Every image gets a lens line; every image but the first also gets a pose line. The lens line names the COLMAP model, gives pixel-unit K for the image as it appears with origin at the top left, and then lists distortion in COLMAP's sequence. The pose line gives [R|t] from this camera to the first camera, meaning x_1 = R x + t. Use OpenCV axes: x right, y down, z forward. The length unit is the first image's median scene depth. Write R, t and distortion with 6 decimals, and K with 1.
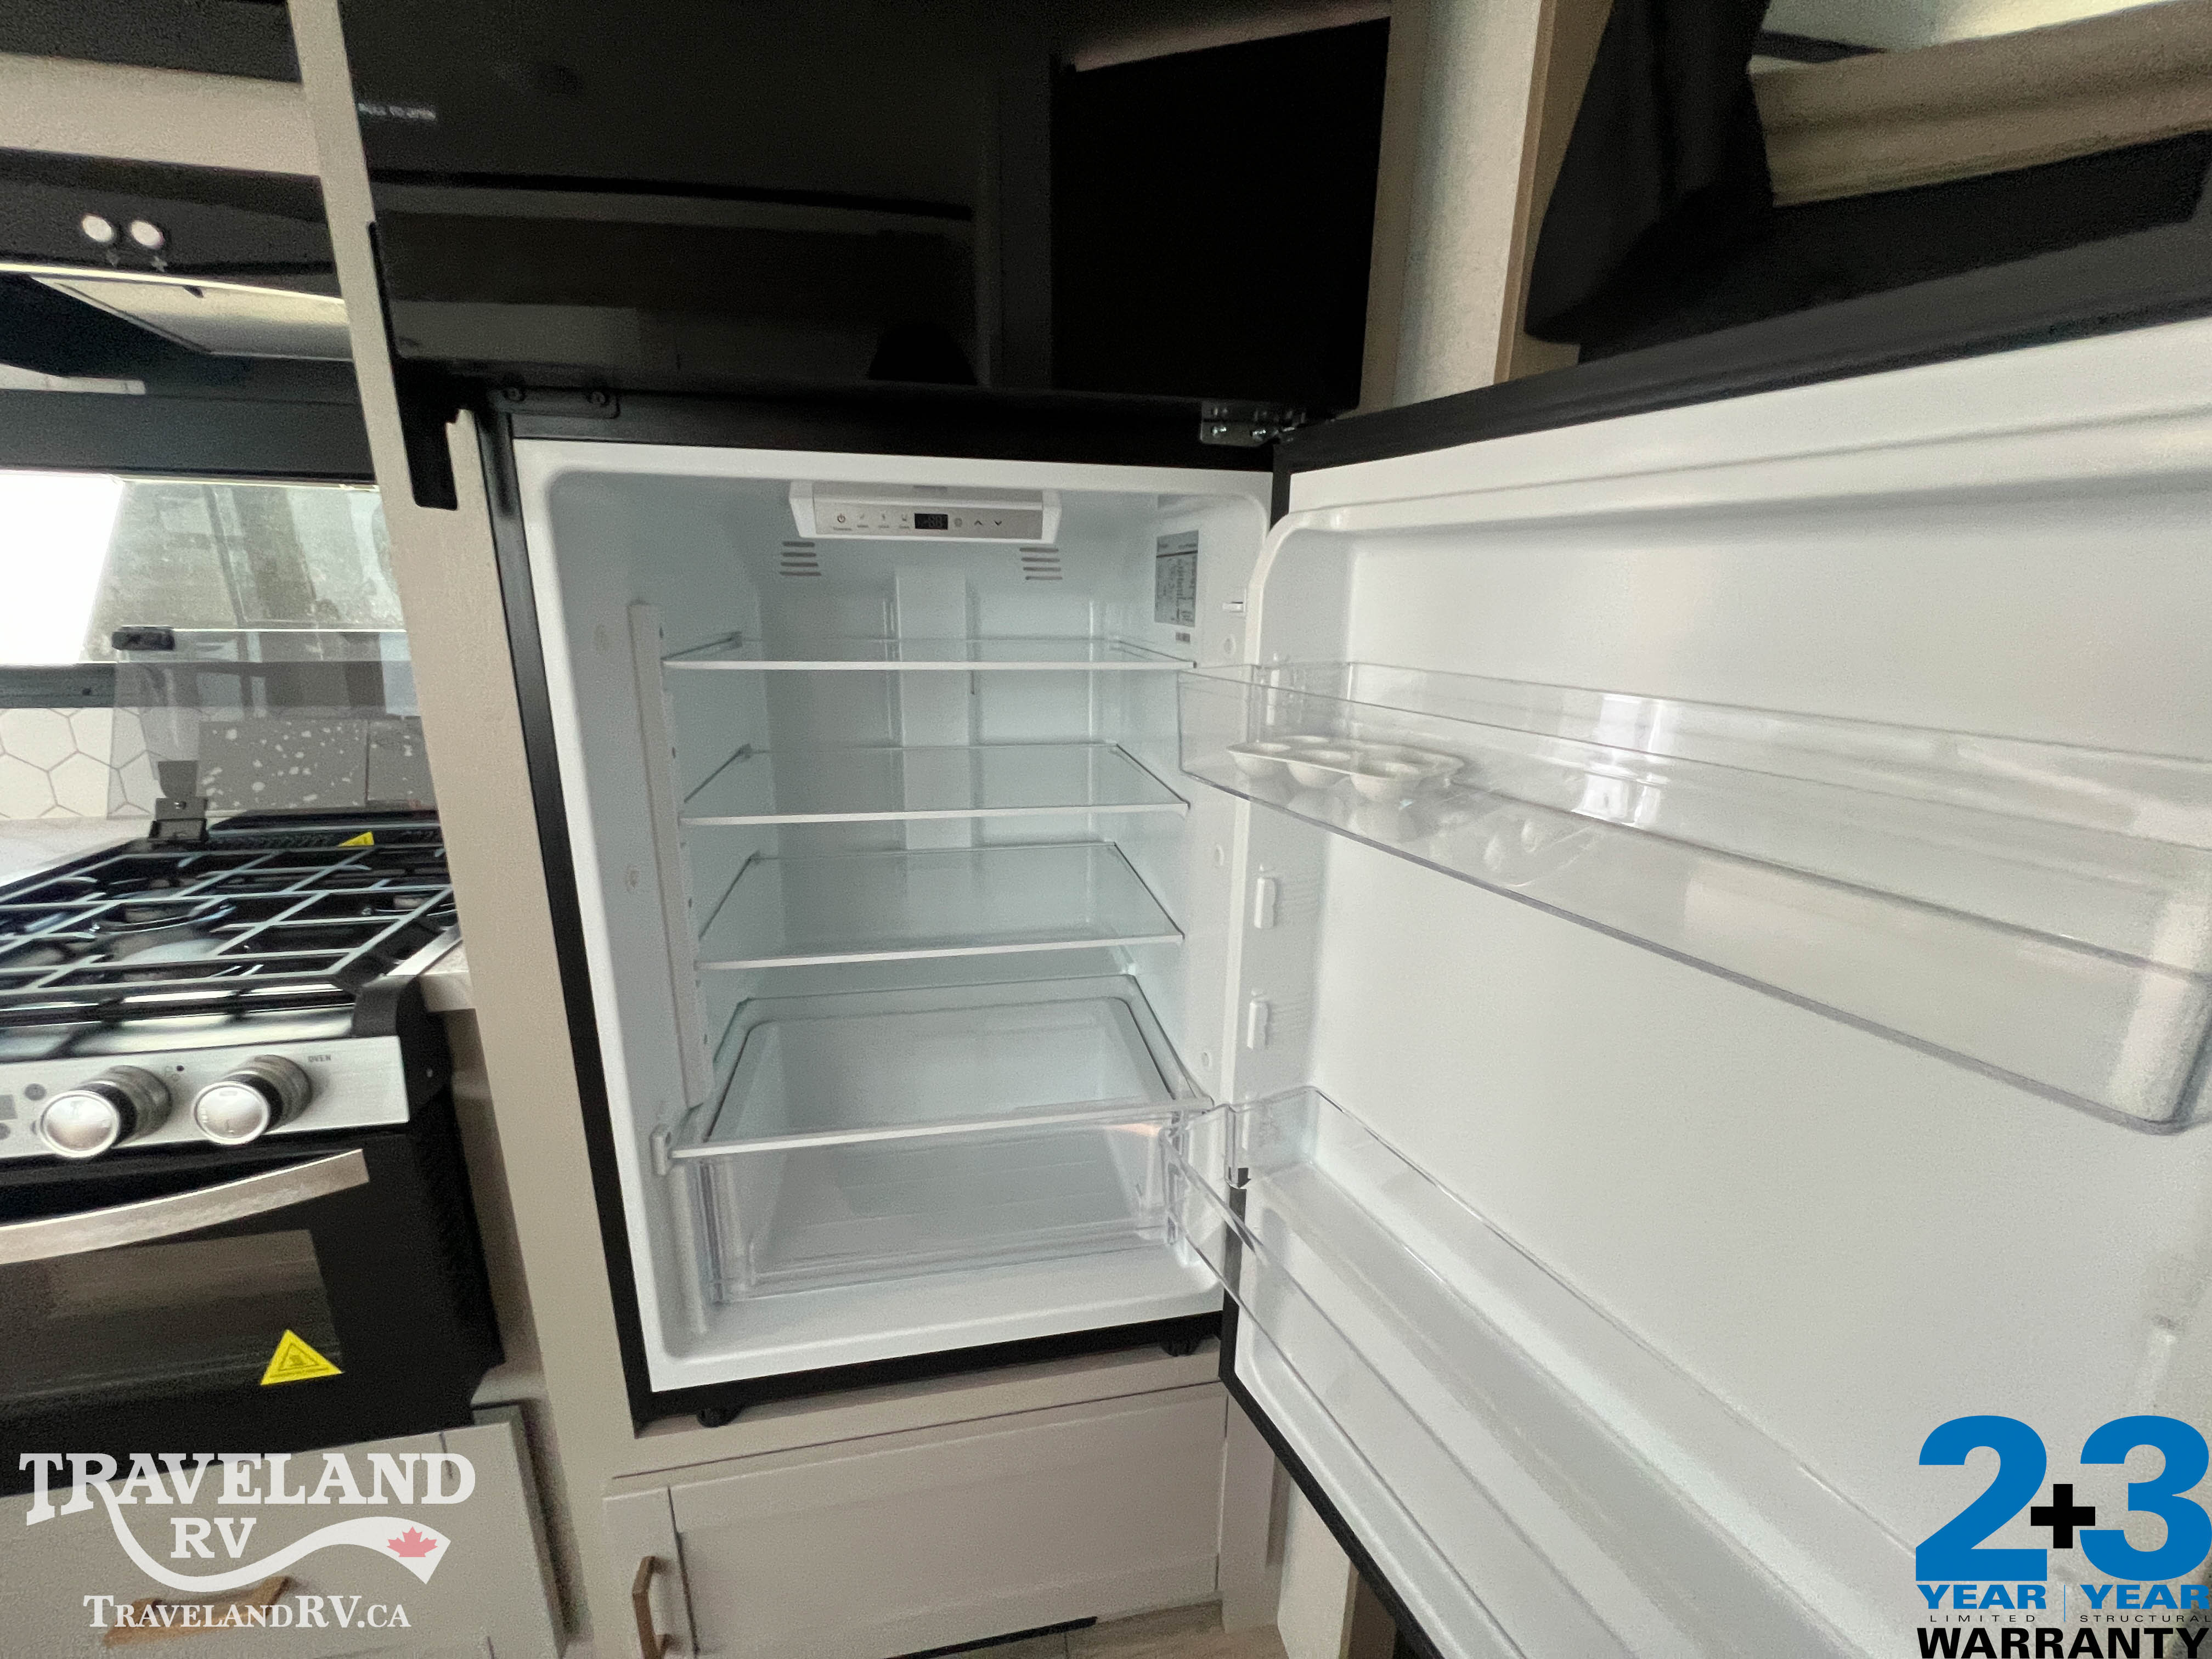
lens RADIAL K [[882.6, 0, 1102.3], [0, 882.6, 828.9], [0, 0, 1]] dist [-0.001921, -0.000052]
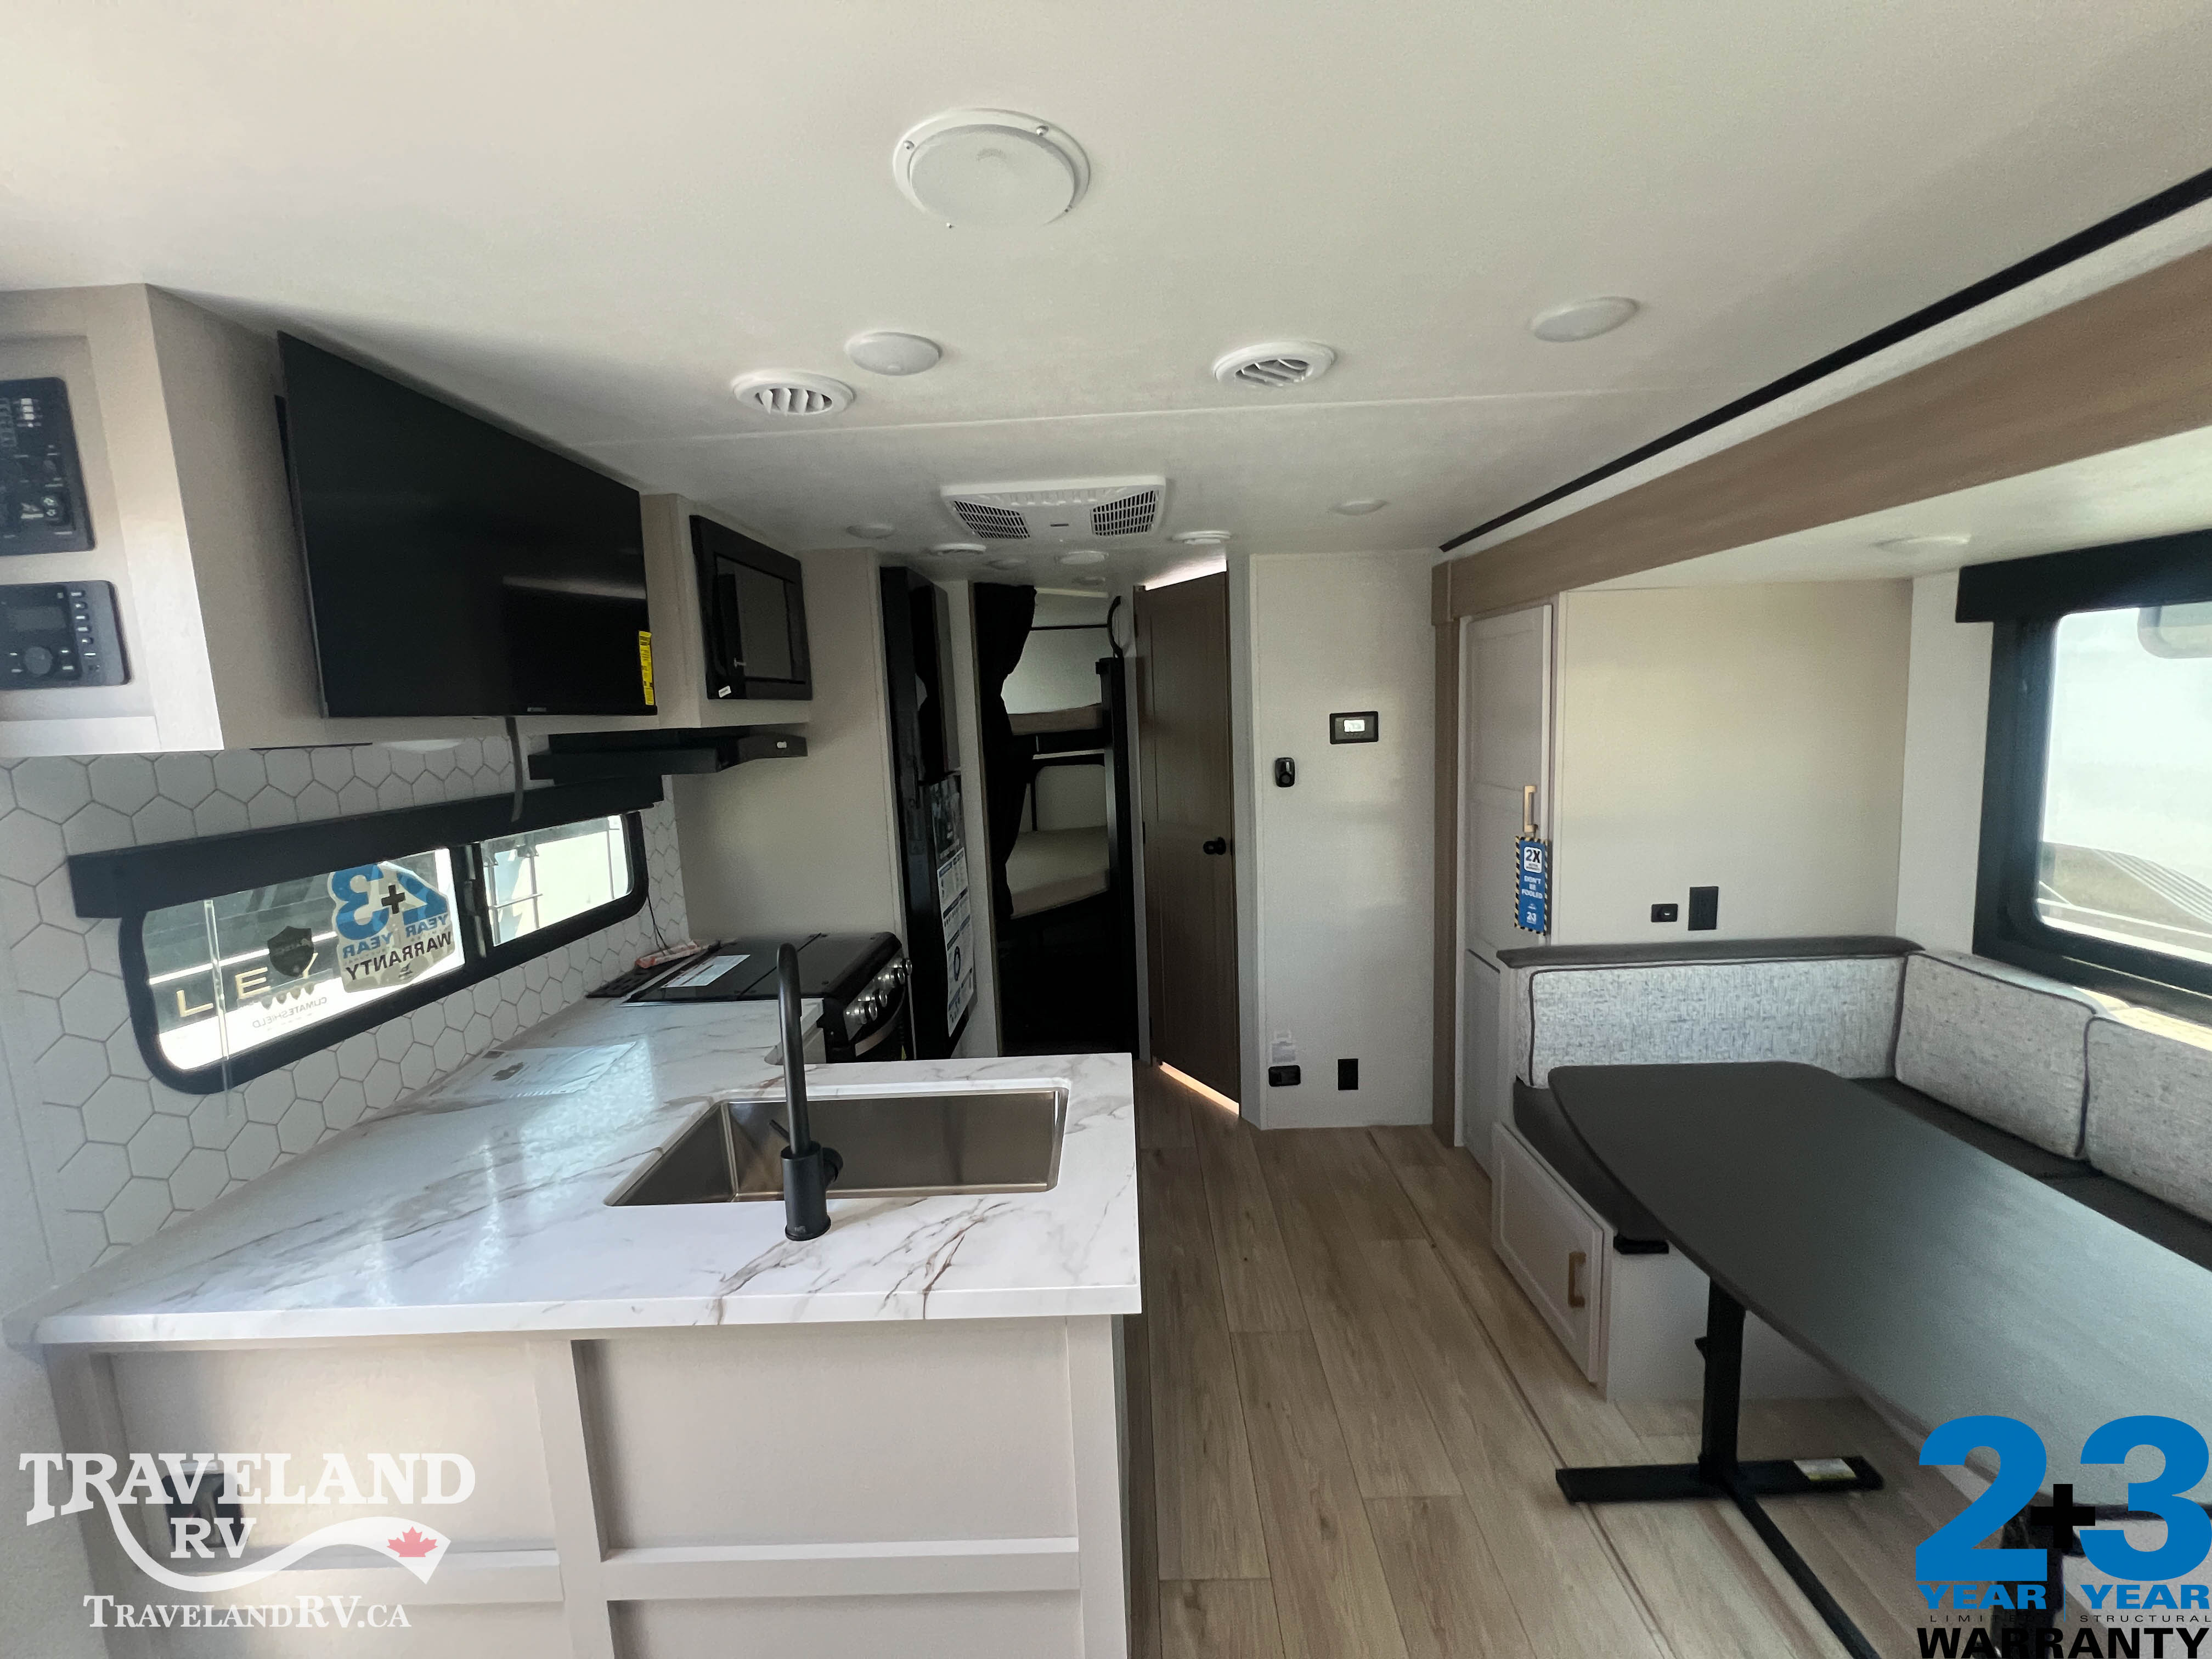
lens RADIAL K [[886.8, 0, 1103.5], [0, 886.8, 825.2], [0, 0, 1]] dist [-0.001860, 0.000410]
pose [[0.211567, -0.156162, 0.964807, -4.102483], [0.304885, 0.948438, 0.086656, -0.313681], [-0.928593, 0.275822, 0.248270, -0.861302]]
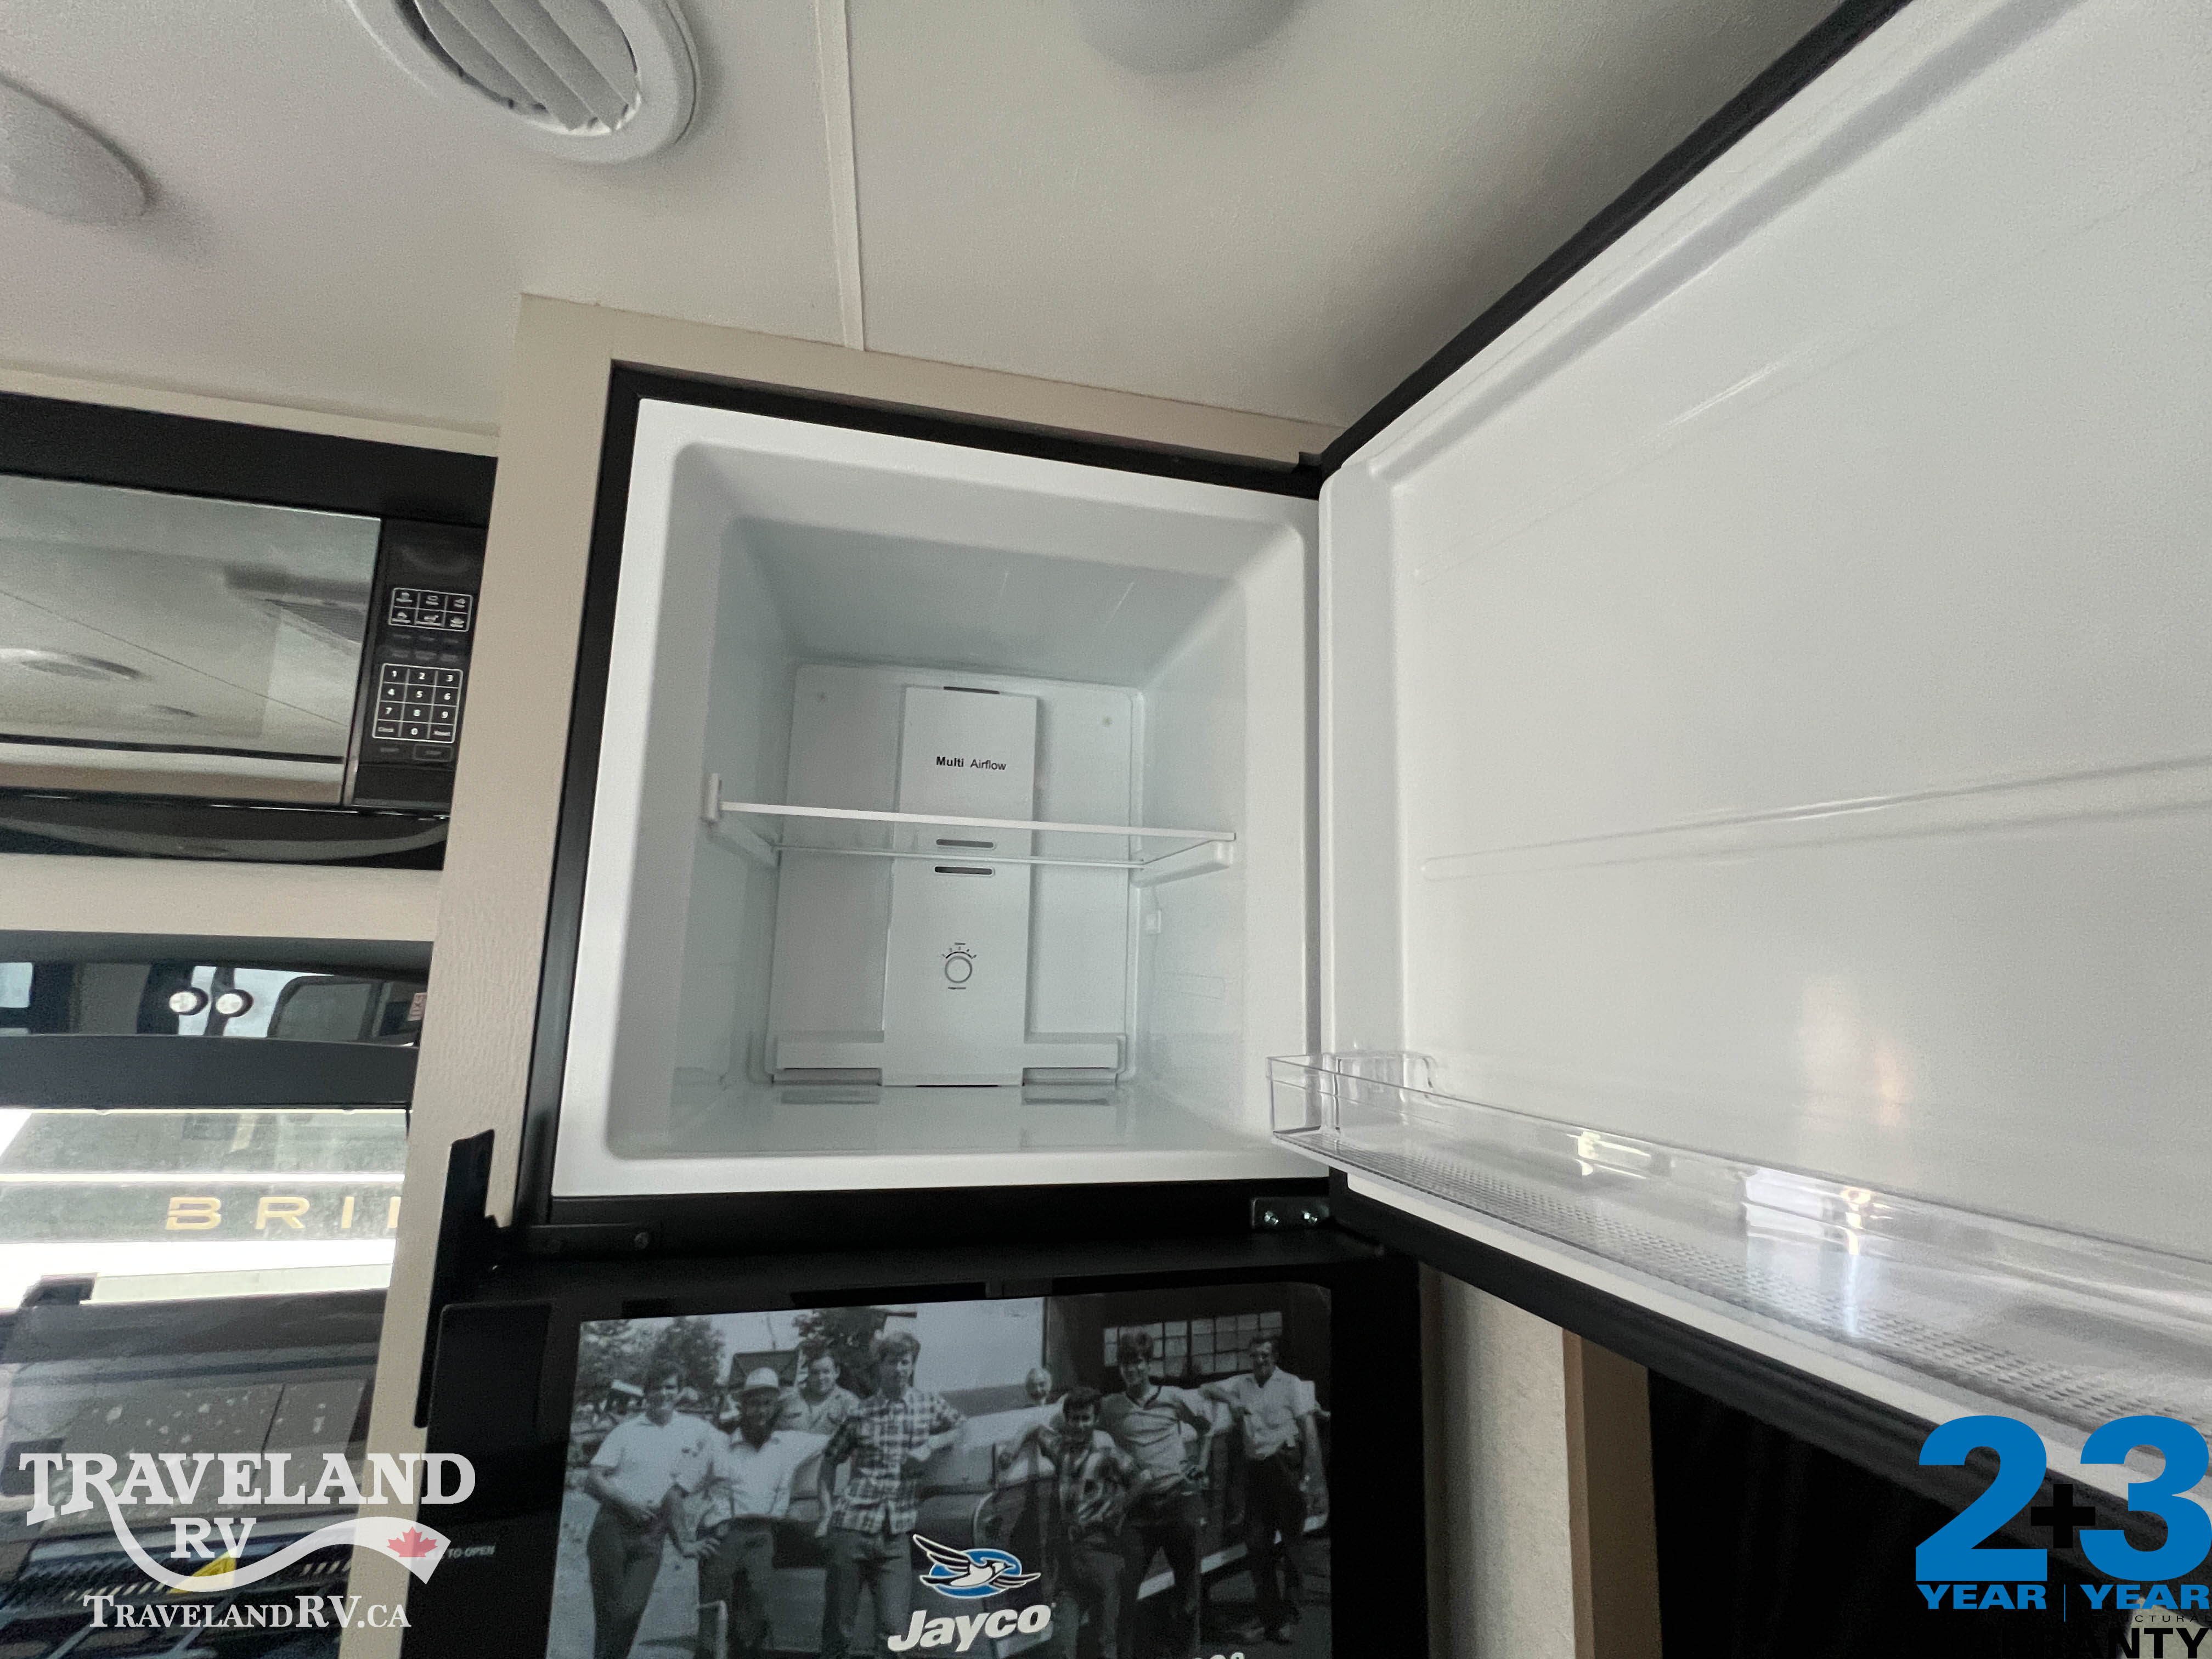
lens RADIAL K [[886.8, 0, 1103.5], [0, 886.8, 825.2], [0, 0, 1]] dist [-0.001860, 0.000410]
pose [[0.999350, 0.016994, 0.031795, -0.095401], [-0.002937, 0.917377, -0.398009, -0.457182], [-0.035932, 0.397657, 0.916830, -0.084356]]
